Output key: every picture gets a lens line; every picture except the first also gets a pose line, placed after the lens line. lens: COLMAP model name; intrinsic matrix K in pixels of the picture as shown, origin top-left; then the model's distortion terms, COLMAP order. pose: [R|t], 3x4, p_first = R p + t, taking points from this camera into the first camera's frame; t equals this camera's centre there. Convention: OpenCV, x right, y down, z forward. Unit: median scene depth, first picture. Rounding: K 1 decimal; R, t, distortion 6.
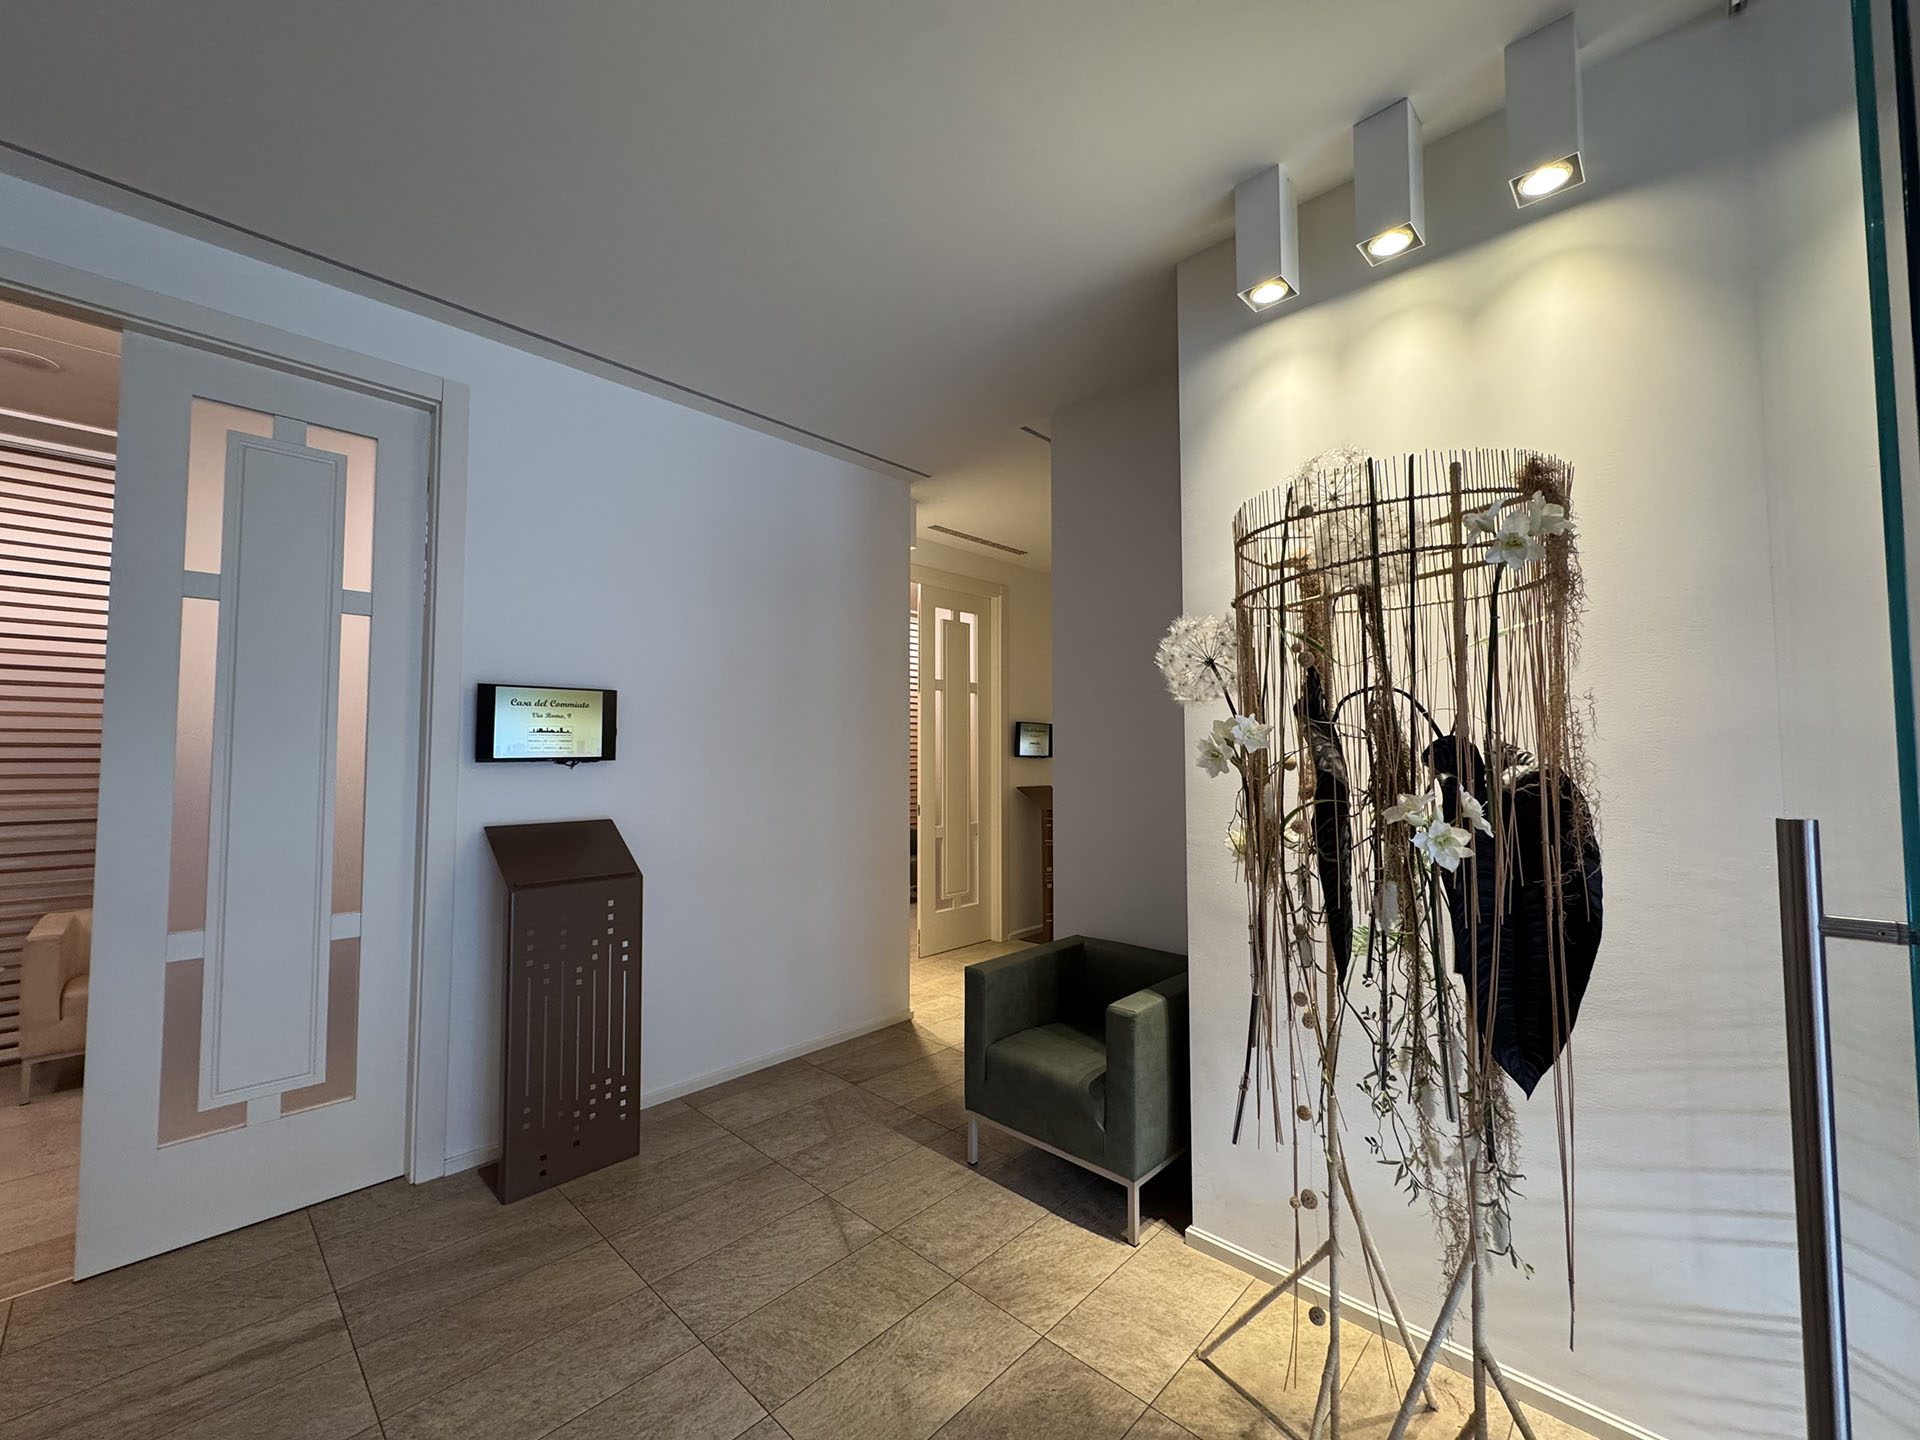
lens RADIAL K [[762.6, 0, 957.0], [0, 762.6, 720.7], [0, 0, 1]] dist [-0.004694, 0.000035]
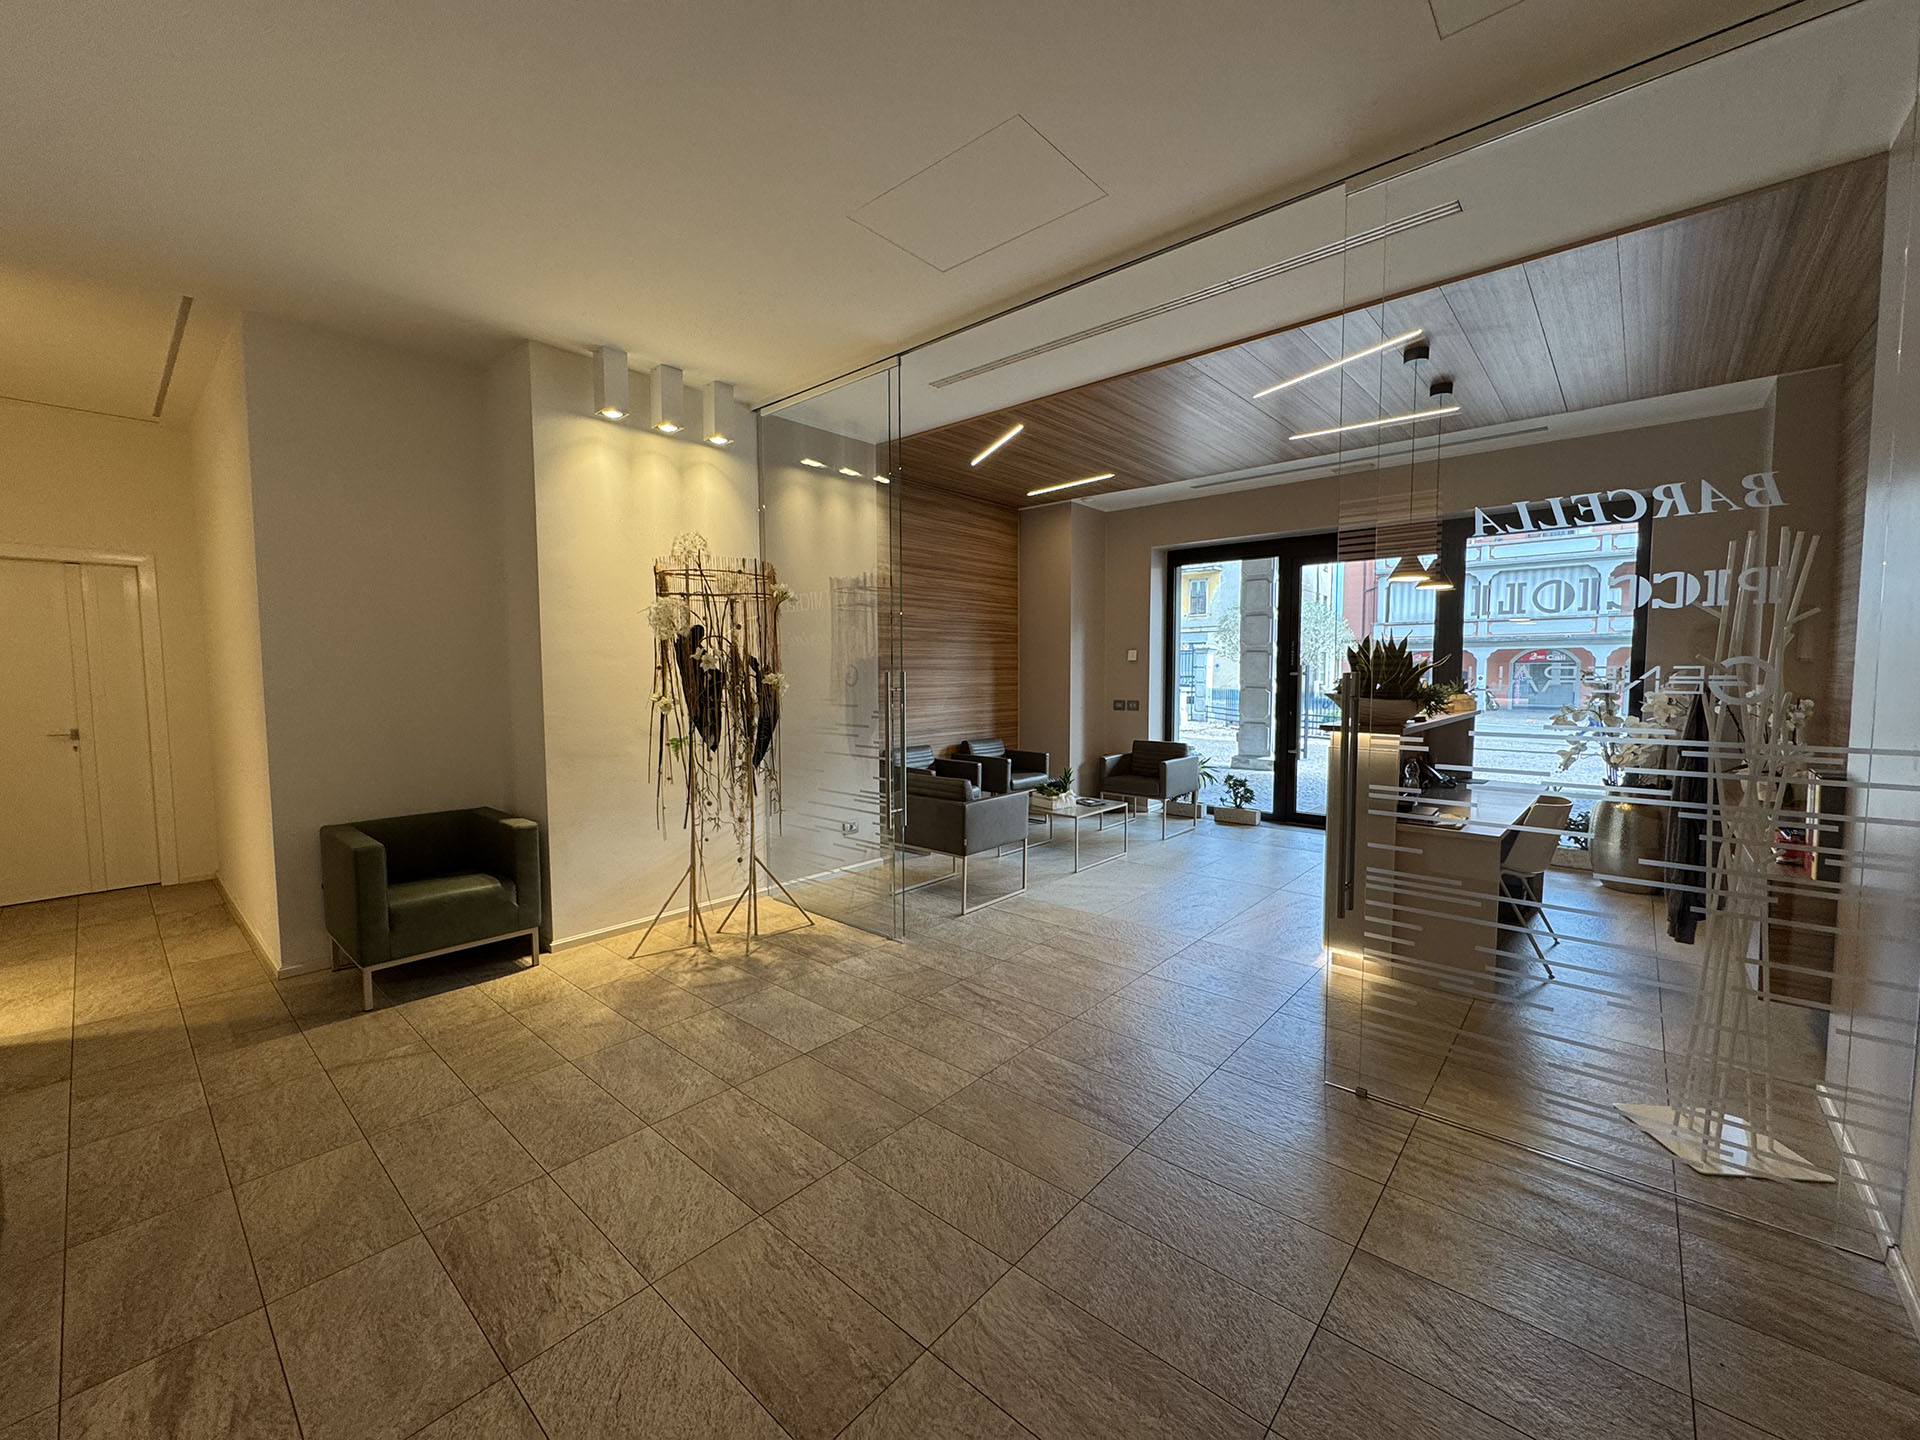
lens RADIAL K [[762.6, 0, 961.8], [0, 762.6, 718.8], [0, 0, 1]] dist [-0.004694, 0.000035]
pose [[-0.040950, -0.063402, 0.997148, -1.169534], [-0.042804, 0.997180, 0.061646, 0.019715], [-0.998244, -0.040157, -0.043548, 0.155039]]
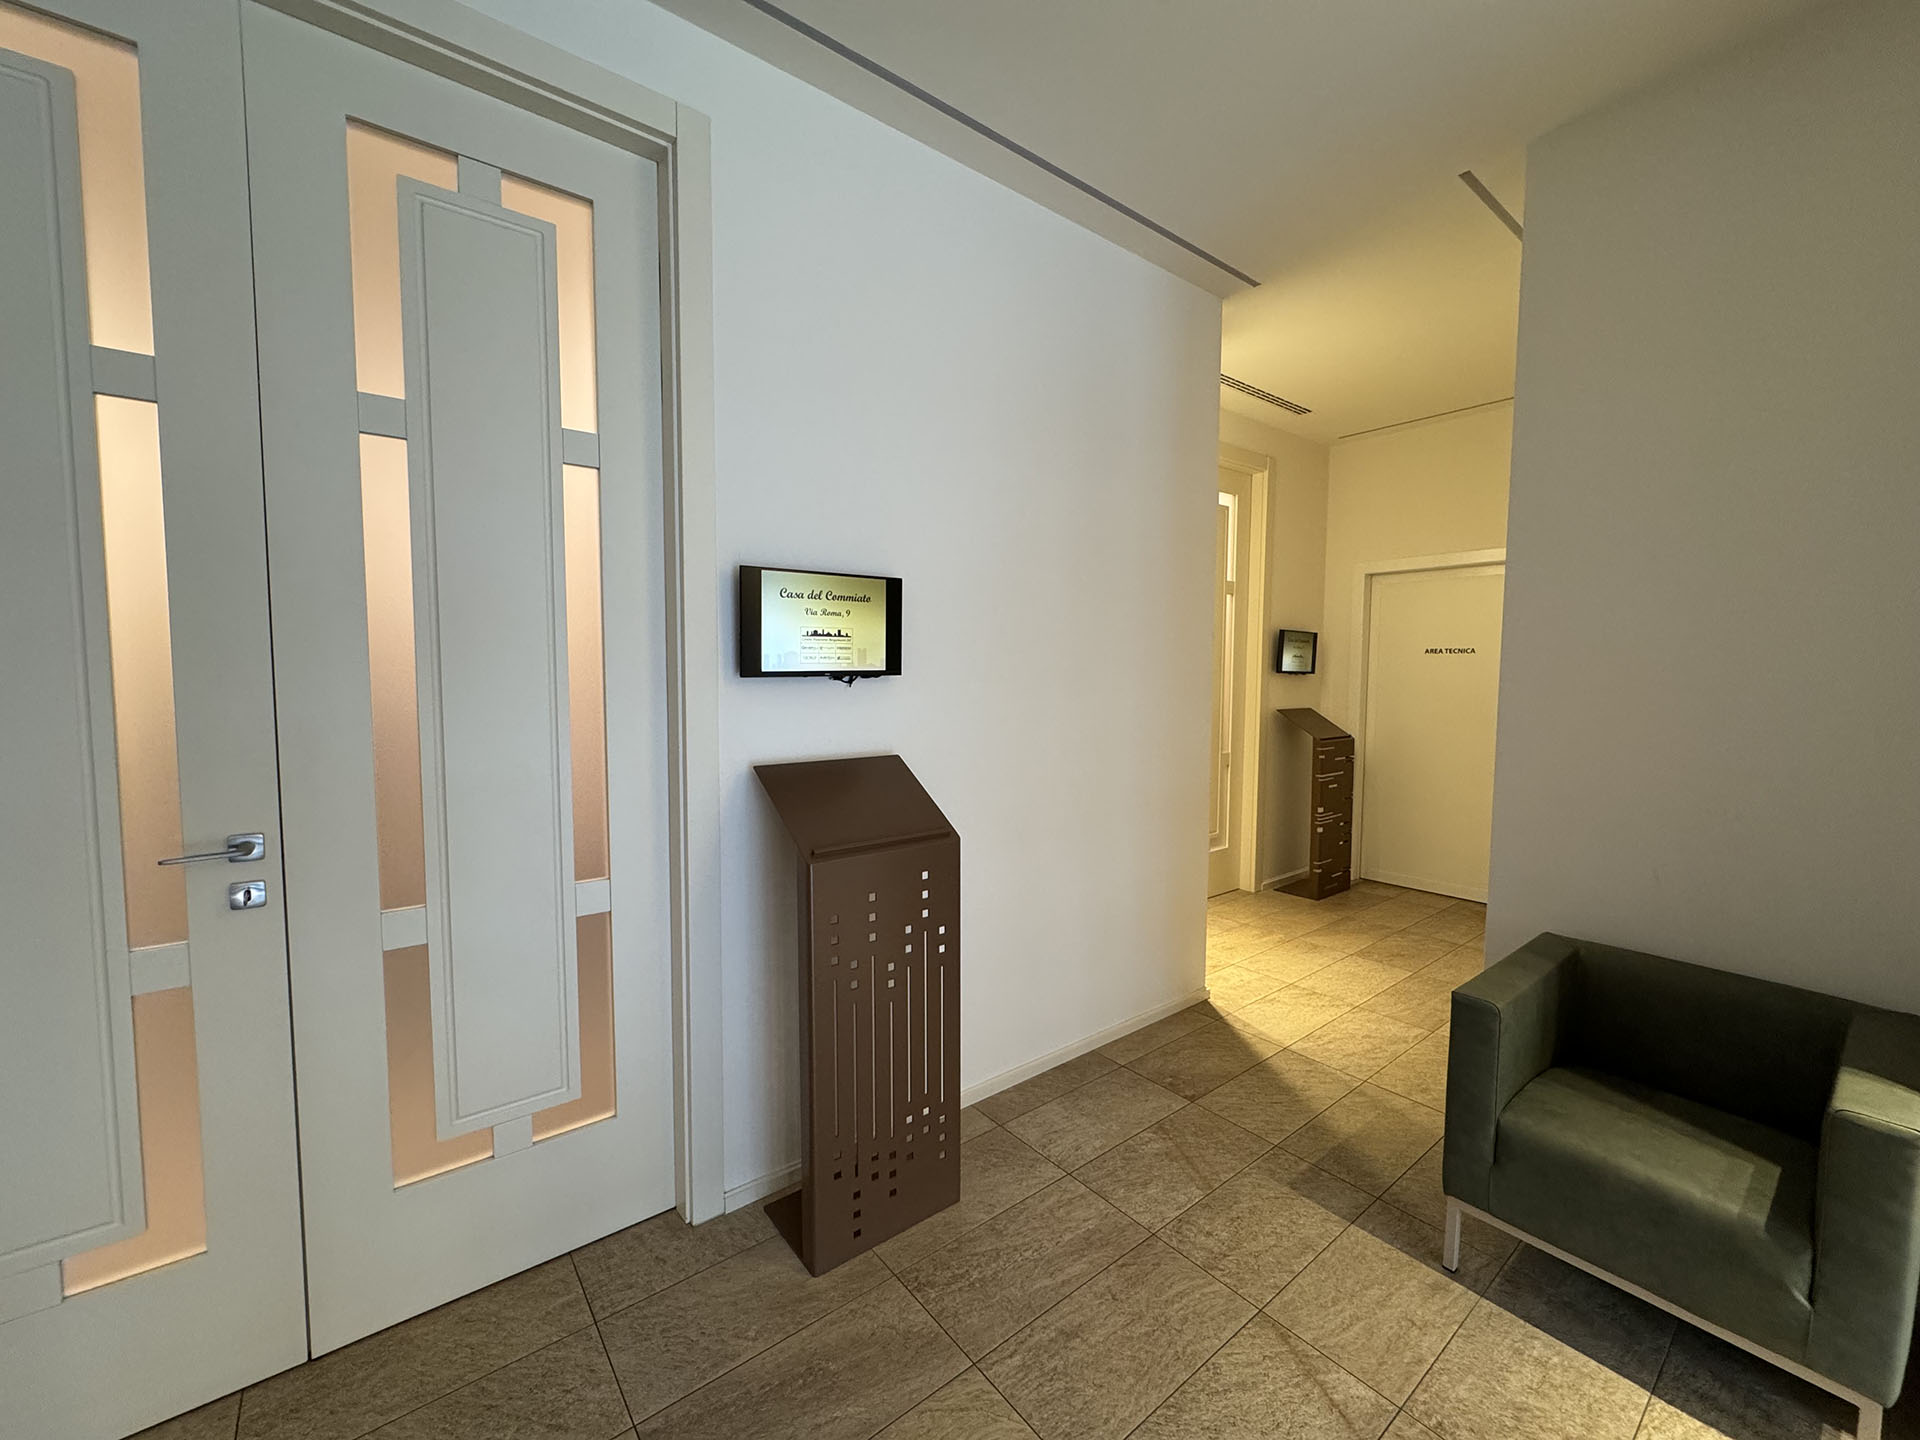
lens RADIAL K [[762.6, 0, 958.2], [0, 762.6, 721.1], [0, 0, 1]] dist [-0.004694, 0.000035]
pose [[0.989402, 0.014424, -0.144484, -0.327991], [0.001708, 0.993829, 0.110906, 0.016452], [0.145192, -0.109978, 0.983272, 0.321927]]
